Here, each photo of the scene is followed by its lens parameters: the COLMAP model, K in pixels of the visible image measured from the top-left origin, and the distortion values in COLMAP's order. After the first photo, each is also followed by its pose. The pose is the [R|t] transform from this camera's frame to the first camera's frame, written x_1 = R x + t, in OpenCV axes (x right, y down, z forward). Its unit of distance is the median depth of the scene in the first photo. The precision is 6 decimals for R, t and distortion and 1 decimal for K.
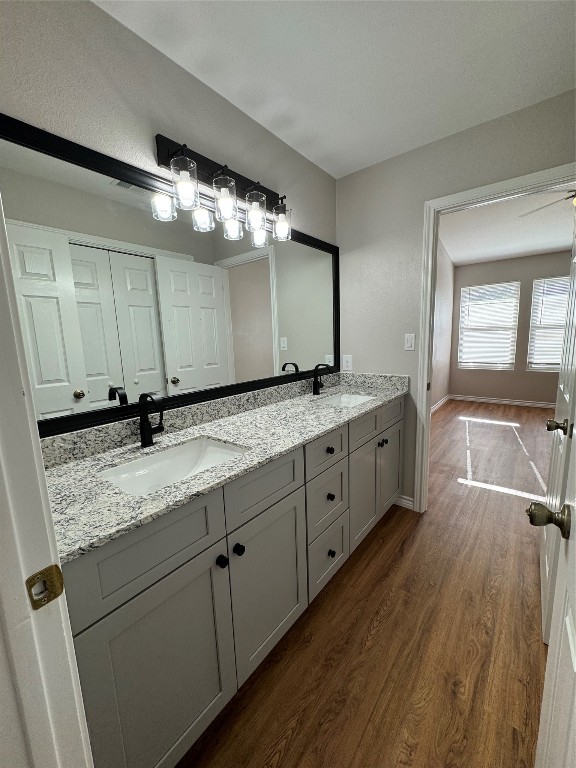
lens RADIAL K [[304.6, 0, 290.2], [0, 304.6, 383.9], [0, 0, 1]] dist [-0.003118, 0.000290]
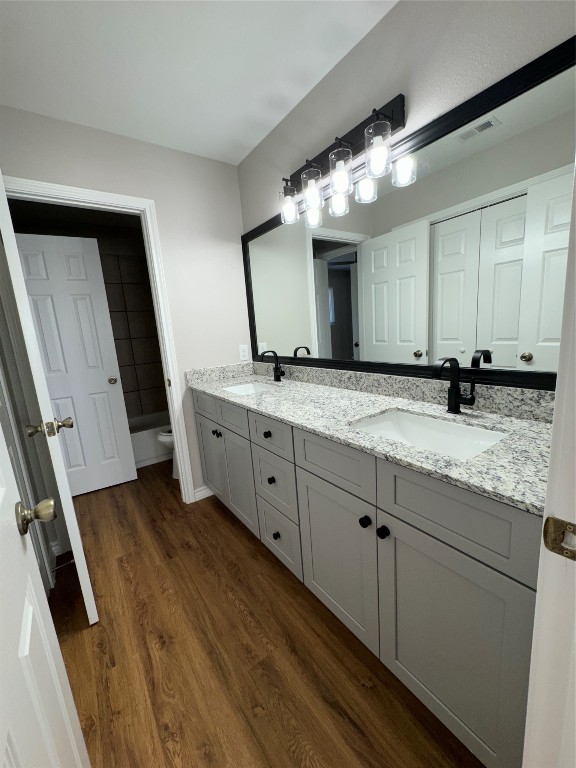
lens RADIAL K [[304.6, 0, 288.2], [0, 304.6, 381.8], [0, 0, 1]] dist [-0.003118, 0.000290]
pose [[-0.253906, 0.224468, -0.940822, 0.965861], [-0.070255, 0.965849, 0.249400, -0.193998], [0.964674, 0.129422, -0.229464, 1.202410]]
